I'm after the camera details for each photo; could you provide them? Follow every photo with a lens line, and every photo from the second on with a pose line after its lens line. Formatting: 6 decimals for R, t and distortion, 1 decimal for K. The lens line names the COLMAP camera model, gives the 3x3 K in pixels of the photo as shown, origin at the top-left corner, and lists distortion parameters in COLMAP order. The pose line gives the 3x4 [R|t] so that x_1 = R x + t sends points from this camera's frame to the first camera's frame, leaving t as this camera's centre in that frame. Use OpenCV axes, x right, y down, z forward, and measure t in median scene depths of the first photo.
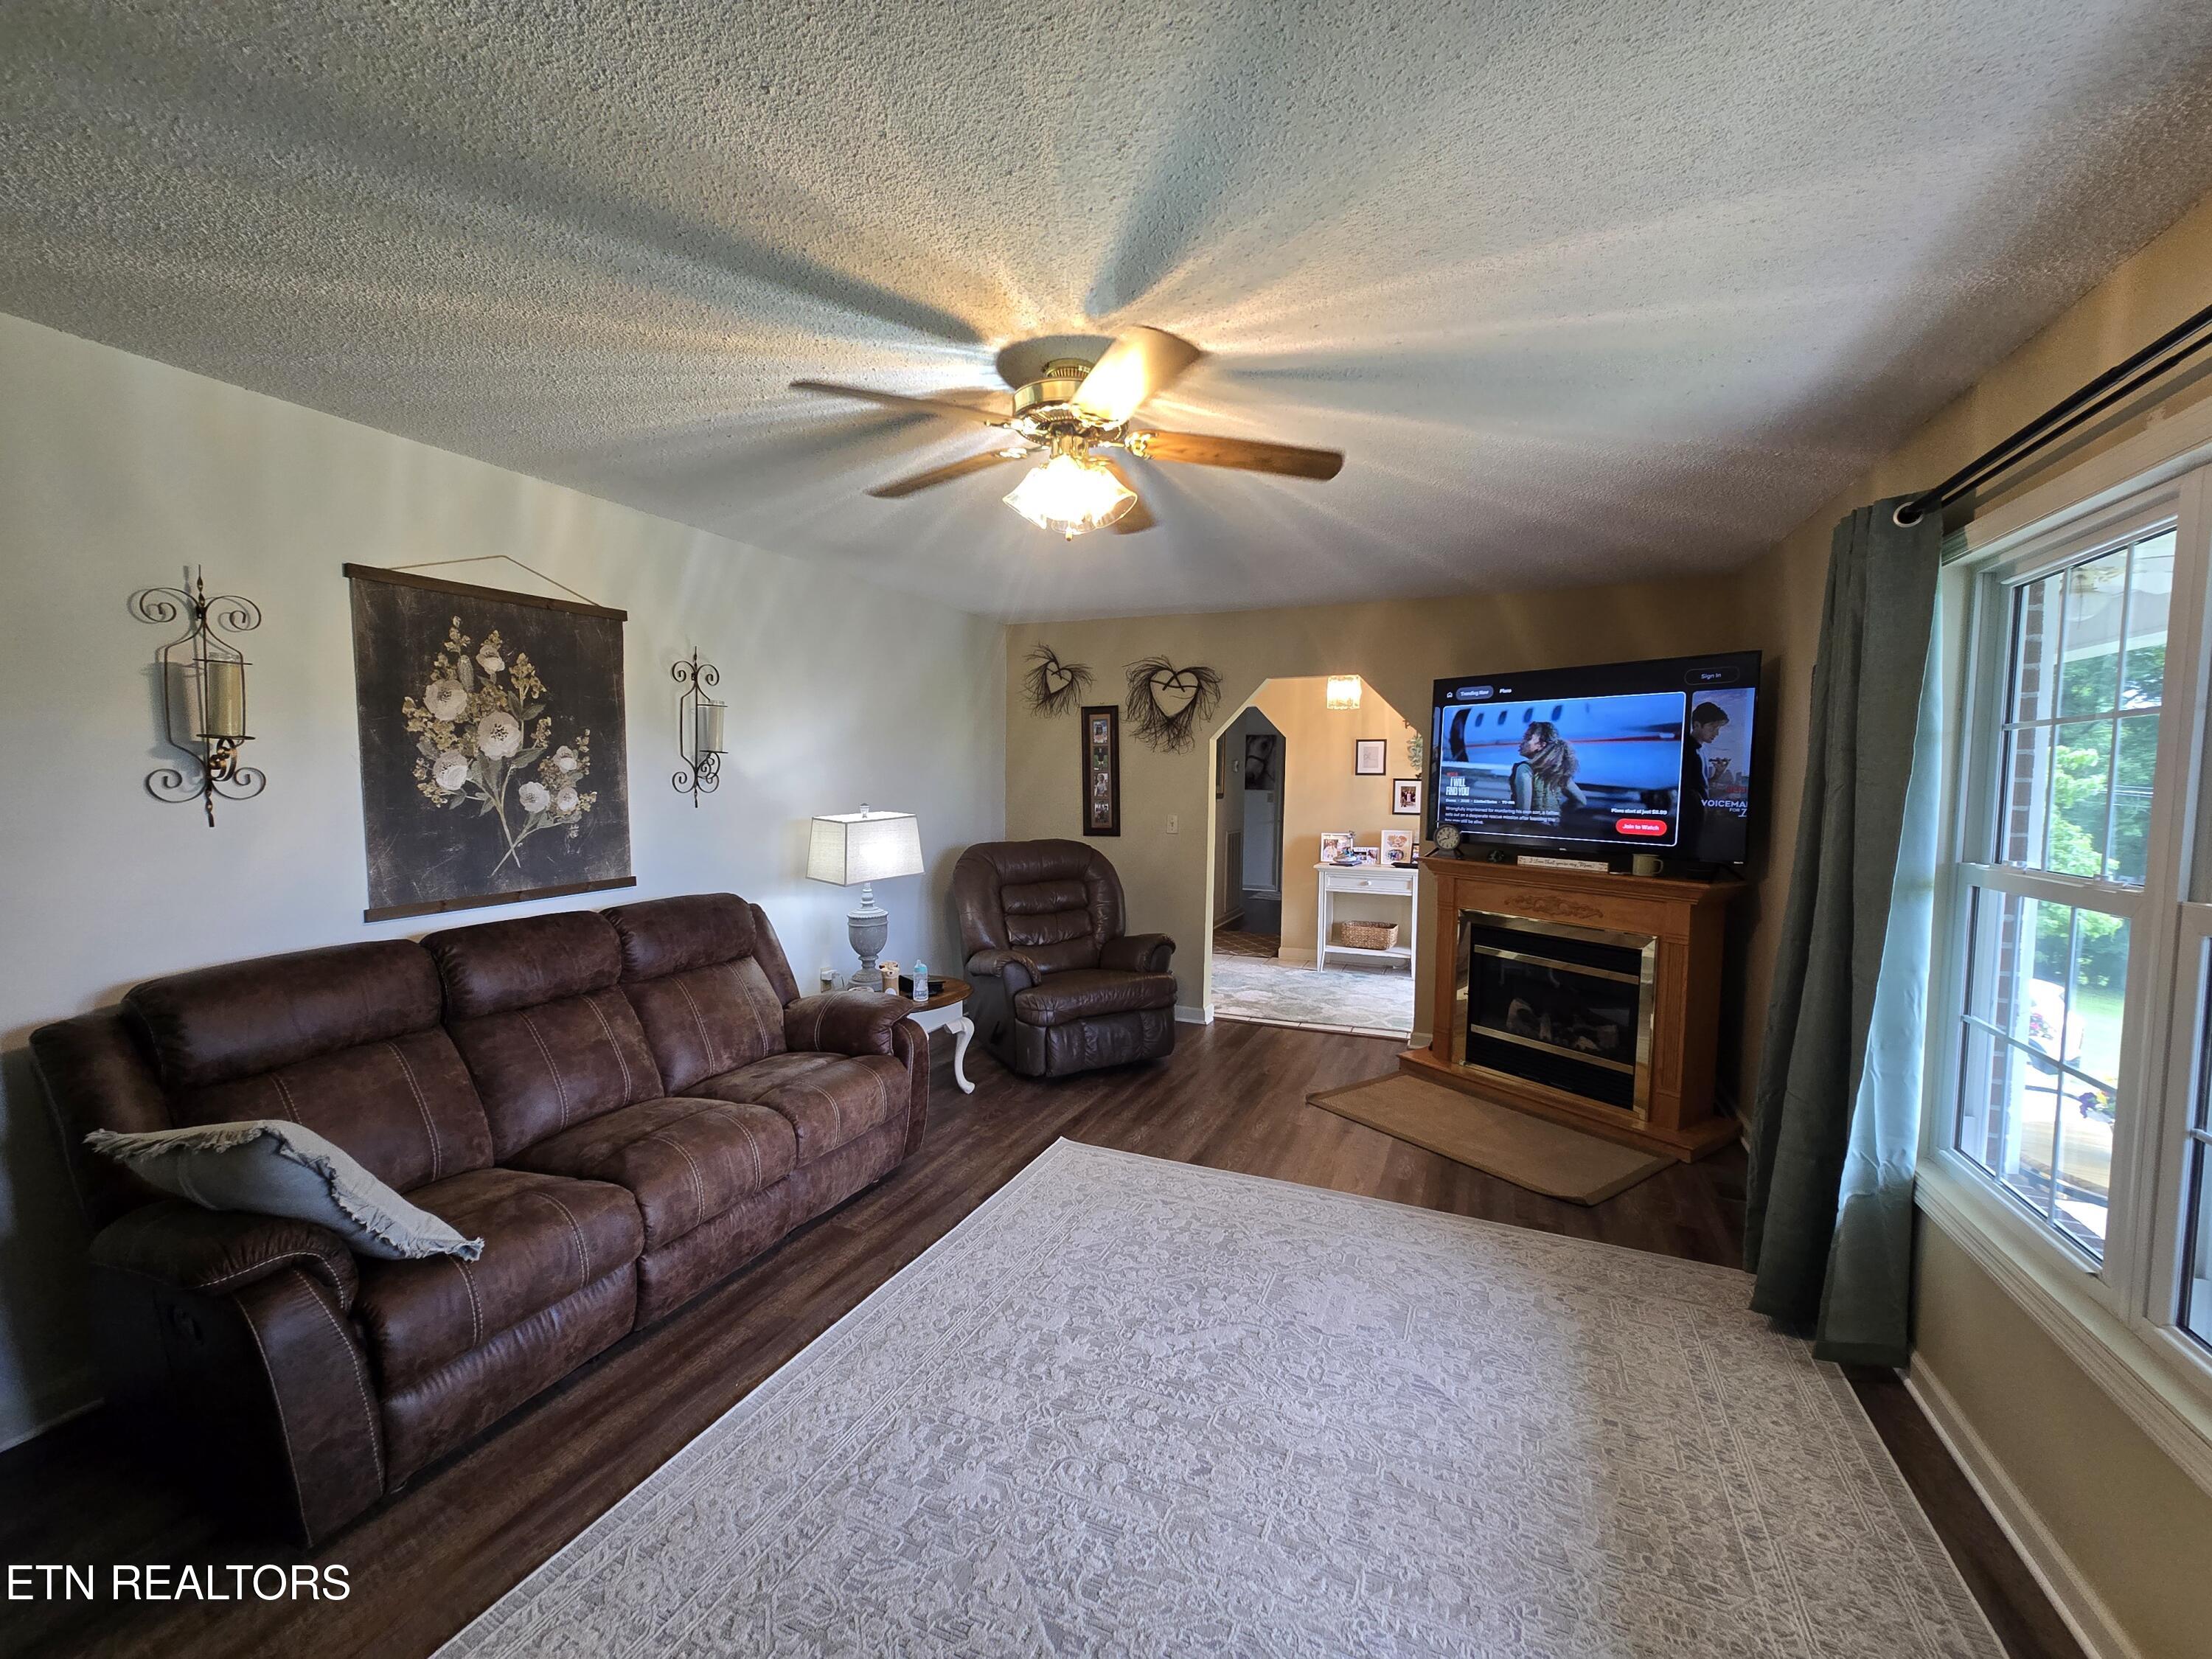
lens RADIAL K [[895.7, 0, 1113.5], [0, 895.7, 829.2], [0, 0, 1]] dist [-0.006777, 0.002612]
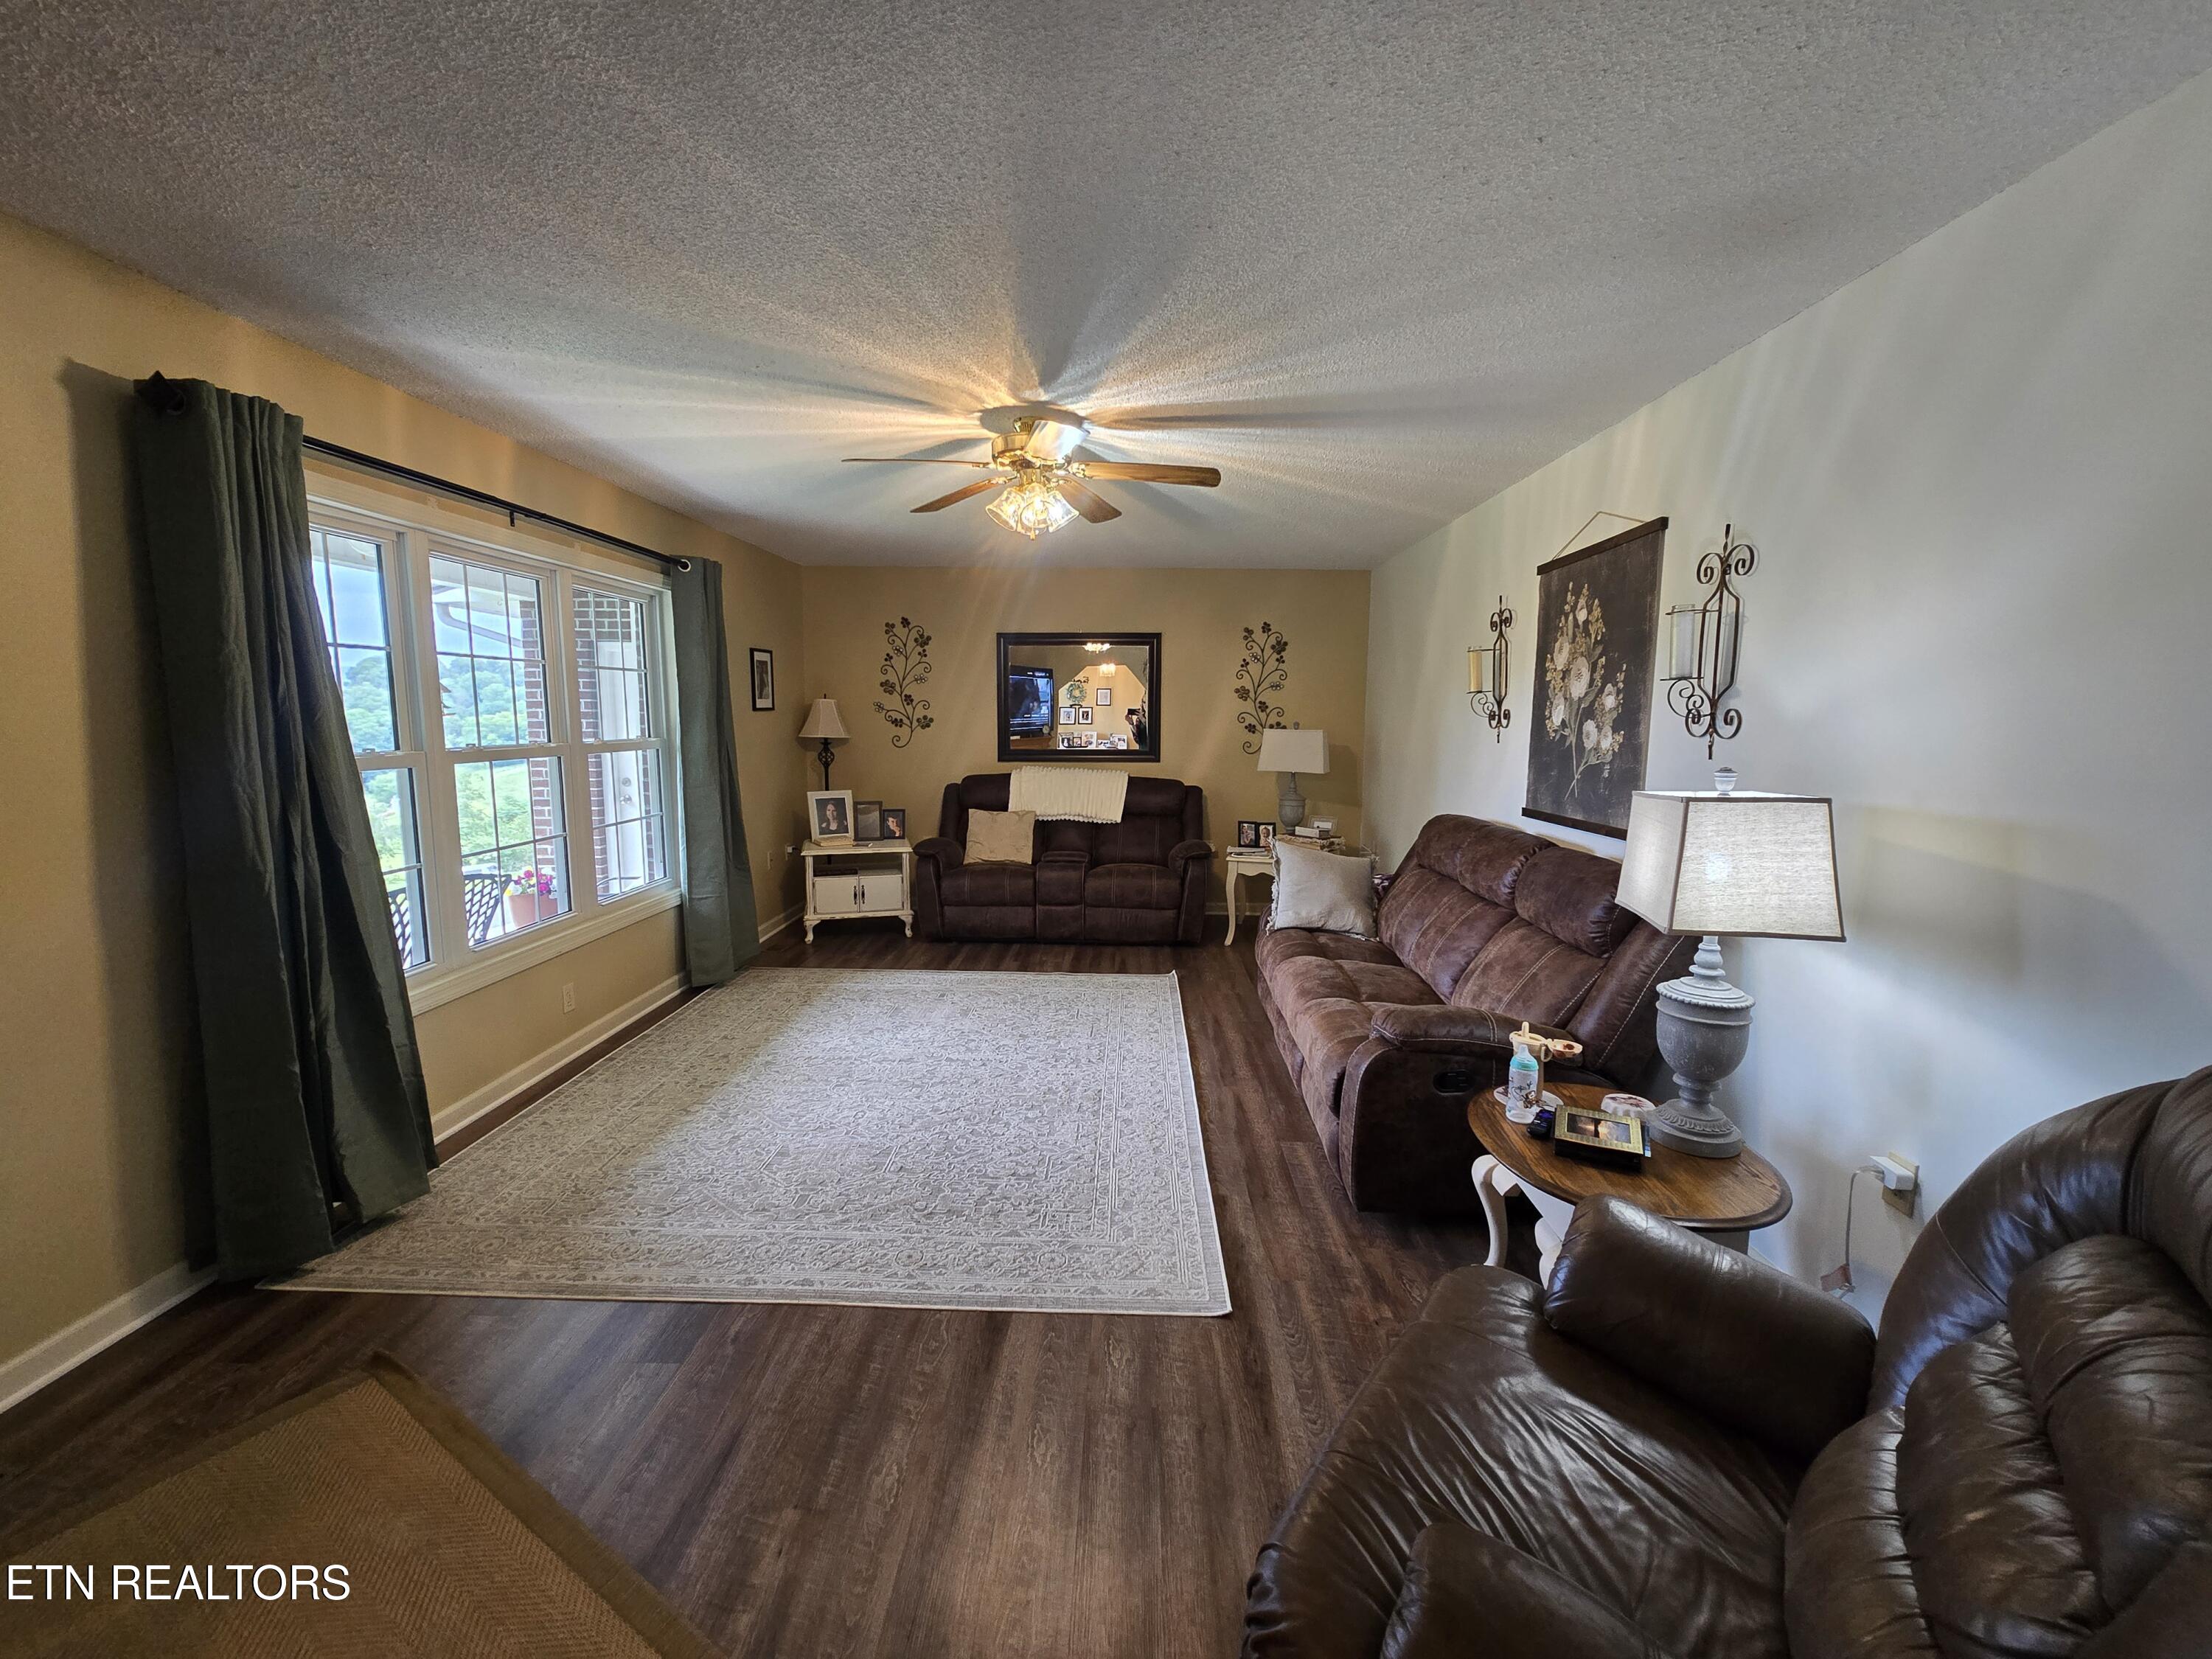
lens RADIAL K [[895.7, 0, 1105.9], [0, 895.7, 820.7], [0, 0, 1]] dist [-0.006777, 0.002612]
pose [[-0.930334, 0.022785, -0.366005, 0.271437], [-0.042576, 0.984607, 0.169517, -0.087755], [0.364233, 0.173291, -0.915043, 1.729208]]
